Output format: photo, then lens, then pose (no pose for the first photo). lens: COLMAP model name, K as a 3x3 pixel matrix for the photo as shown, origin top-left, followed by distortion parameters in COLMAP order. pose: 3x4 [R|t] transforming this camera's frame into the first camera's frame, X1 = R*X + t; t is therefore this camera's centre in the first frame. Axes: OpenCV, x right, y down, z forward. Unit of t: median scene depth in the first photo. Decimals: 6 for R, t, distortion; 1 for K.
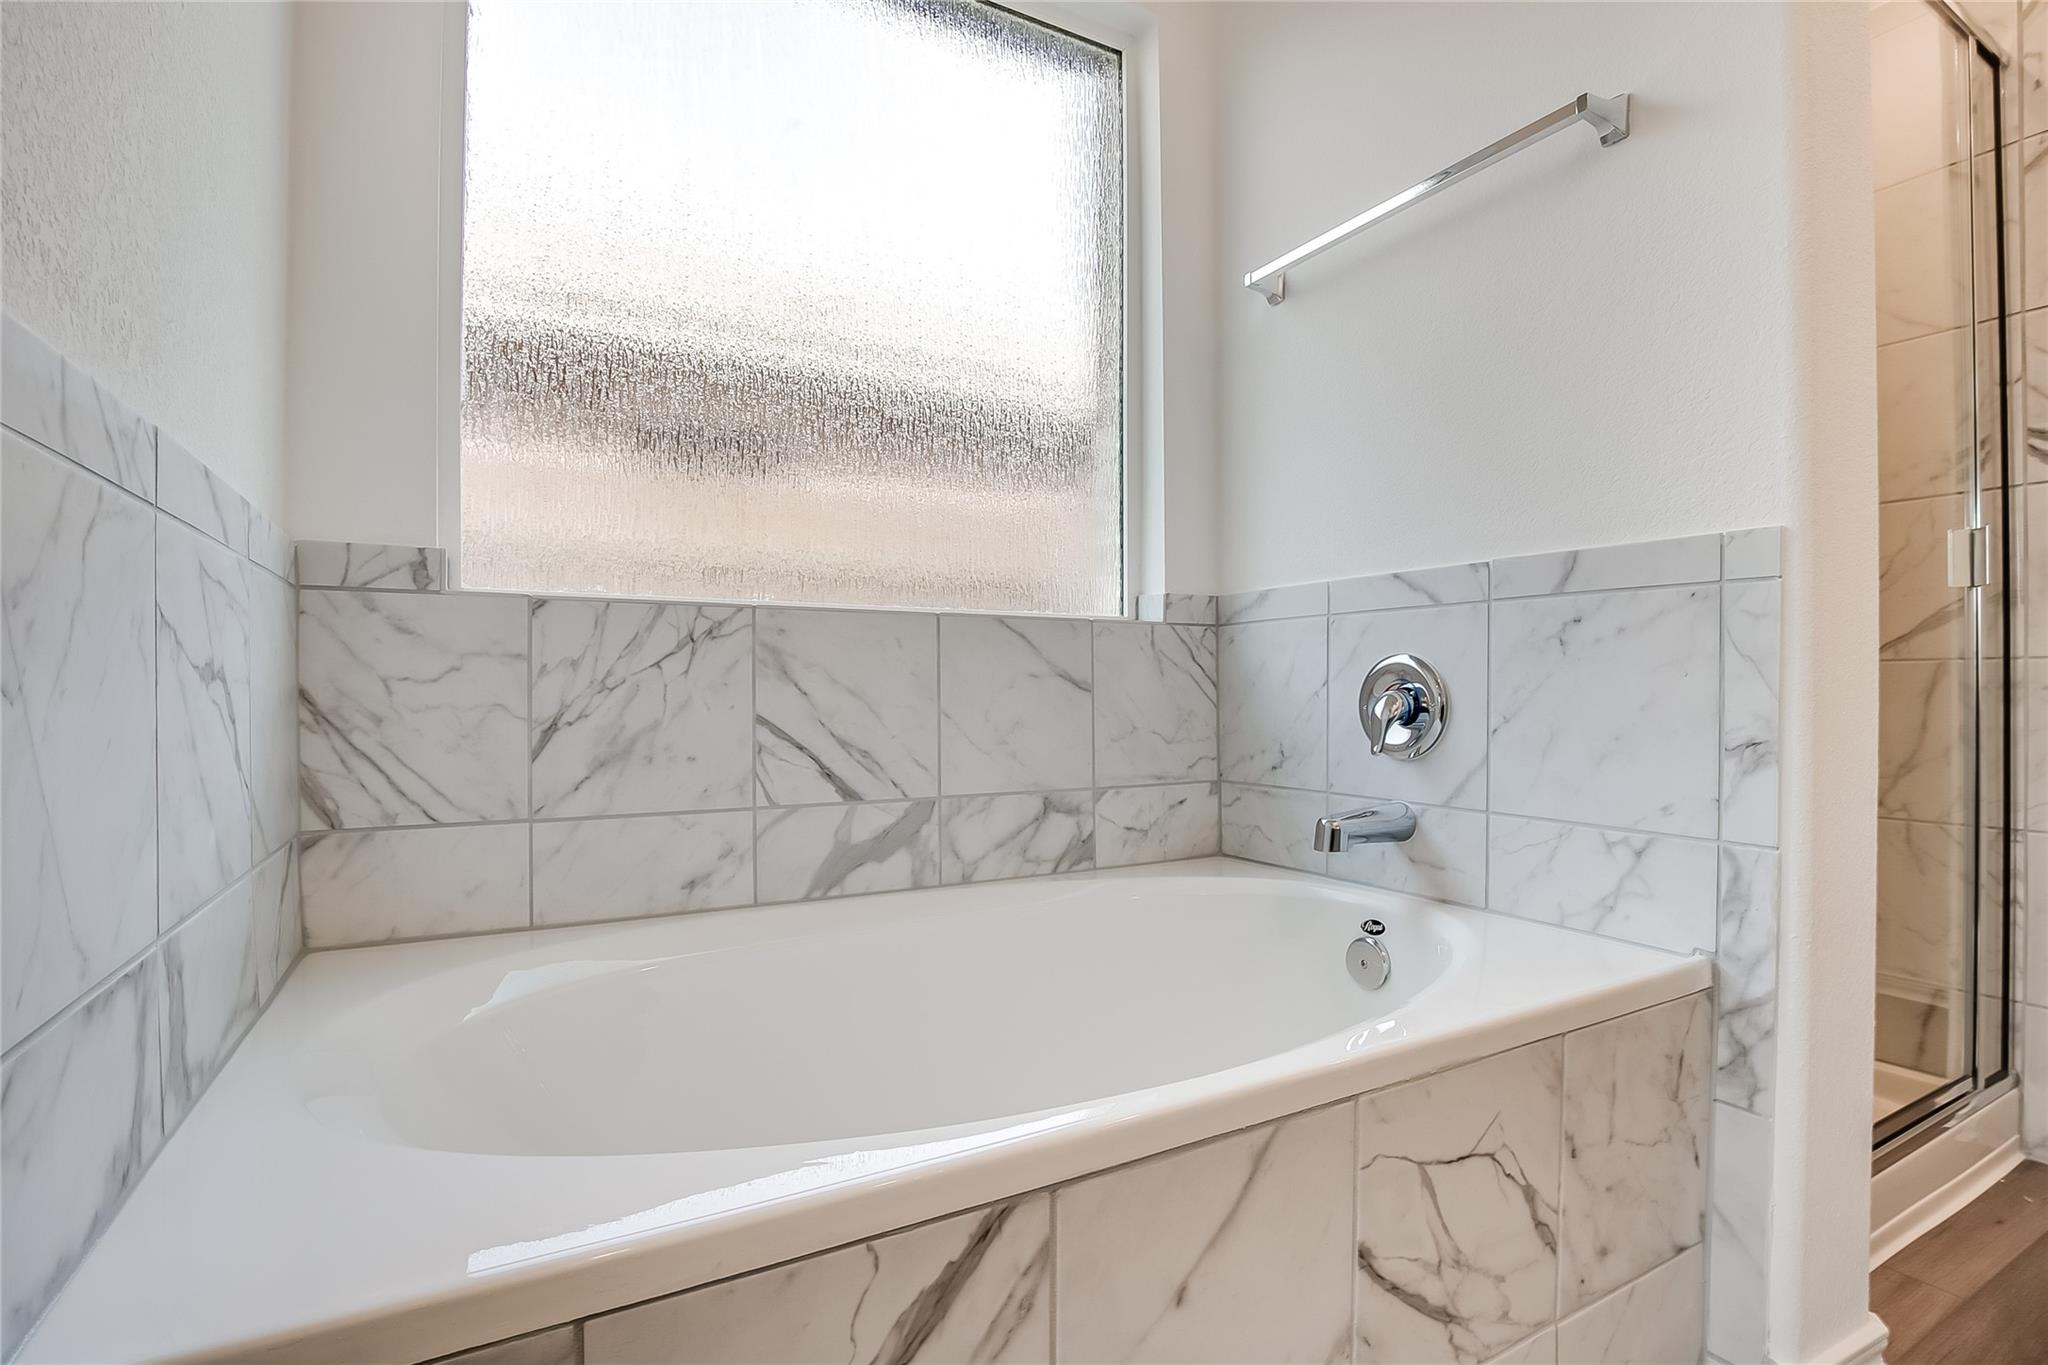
lens RADIAL K [[949.8, 0, 1019.9], [0, 949.8, 692.7], [0, 0, 1]] dist [-0.036846, 0.007201]
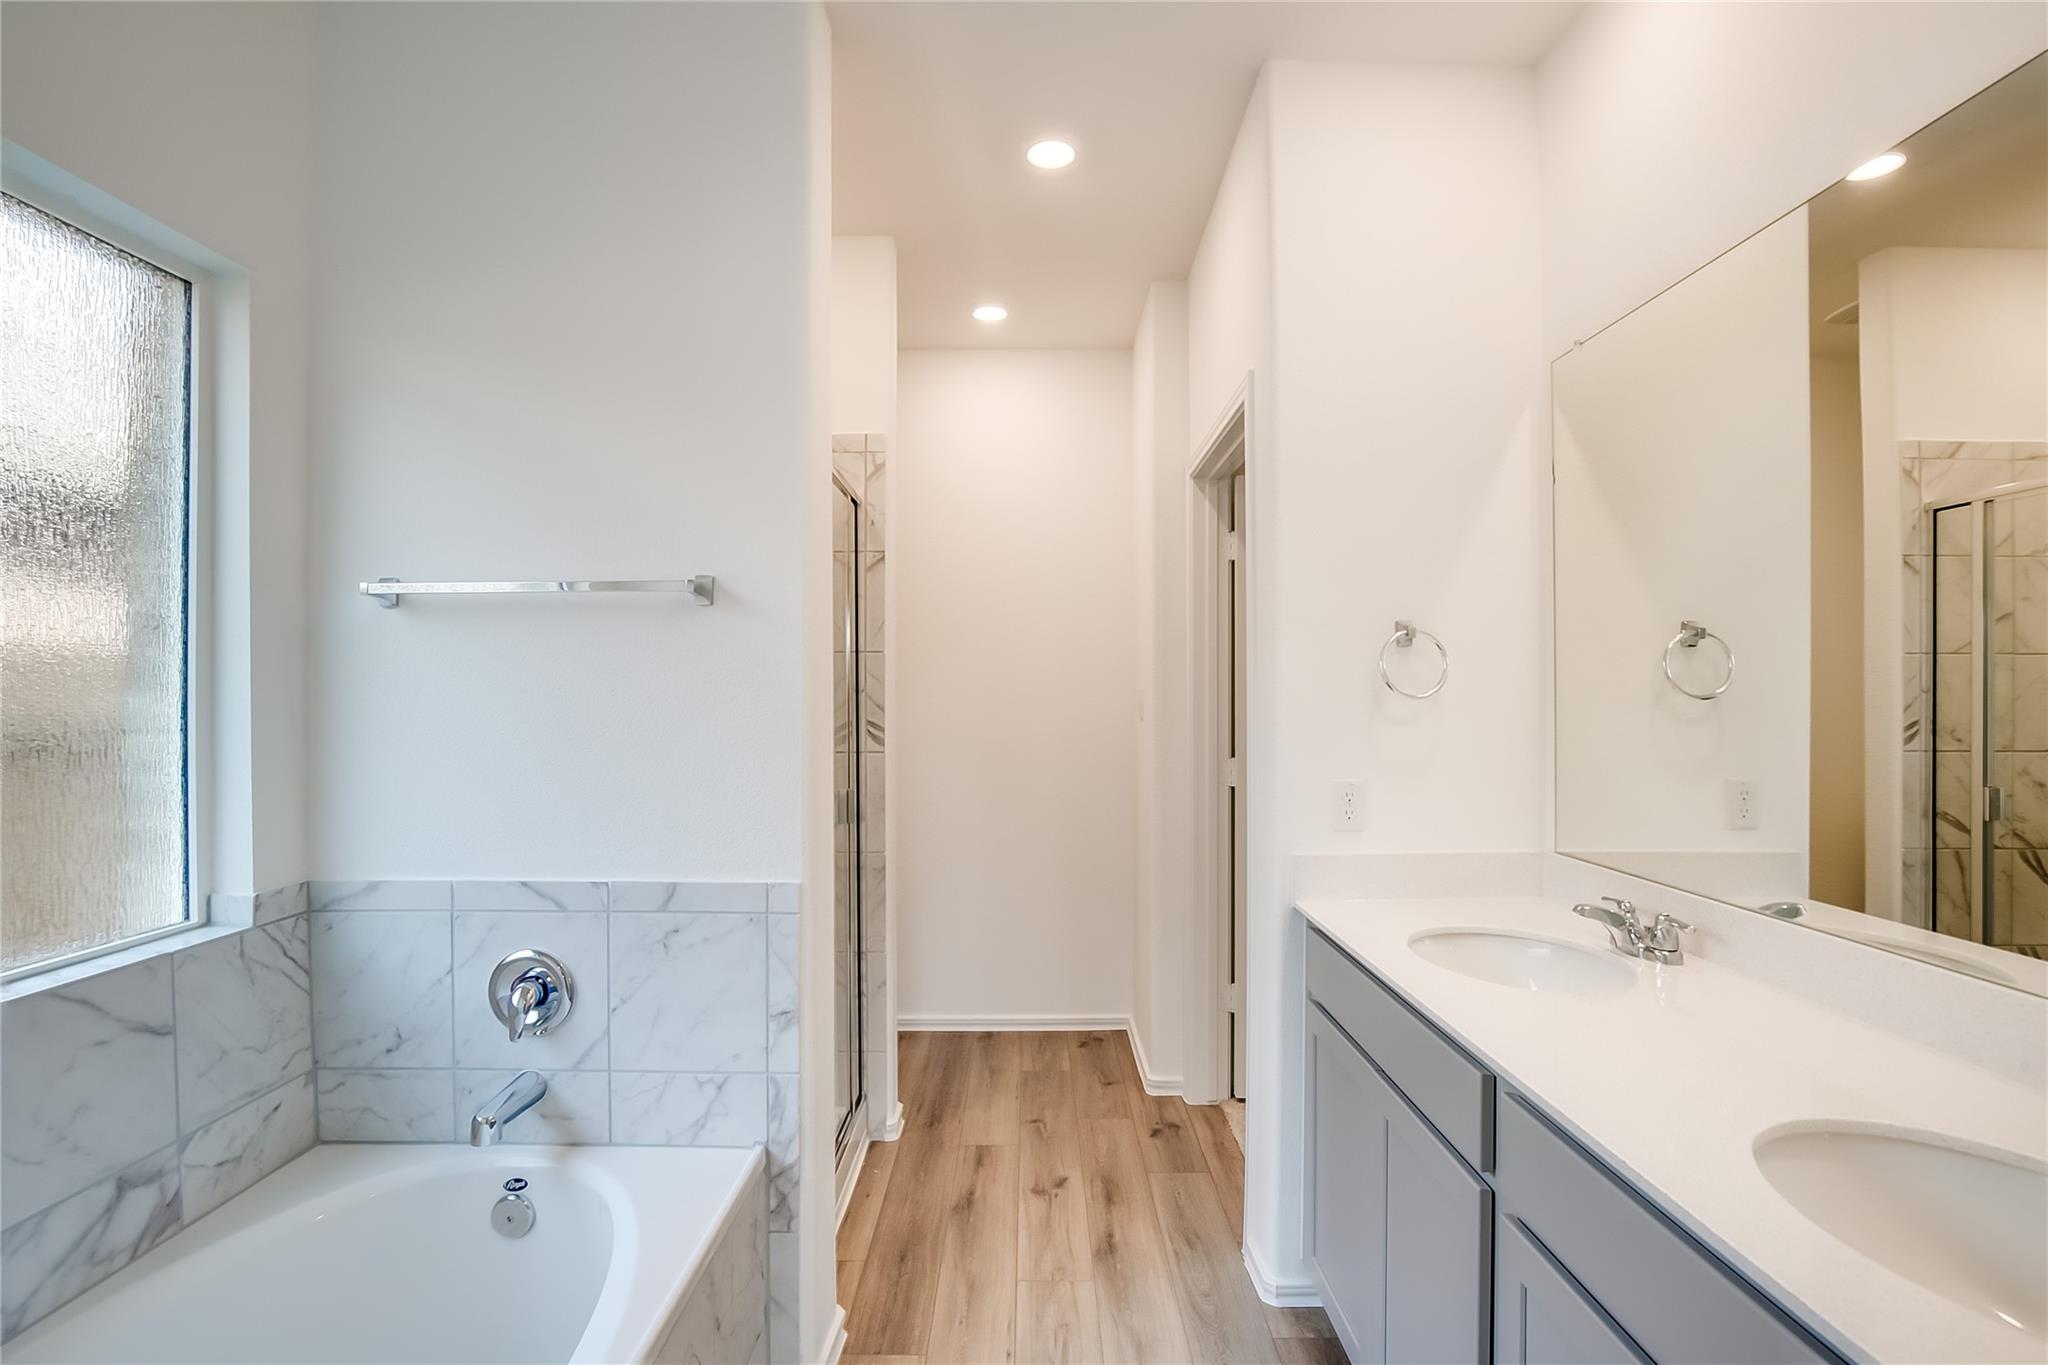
lens RADIAL K [[949.8, 0, 1013.2], [0, 949.8, 689.1], [0, 0, 1]] dist [-0.036846, 0.007201]
pose [[0.496194, -0.006155, 0.868190, -0.328138], [0.006819, 0.999972, 0.003192, -0.373572], [-0.868185, 0.004336, 0.496222, -0.128621]]
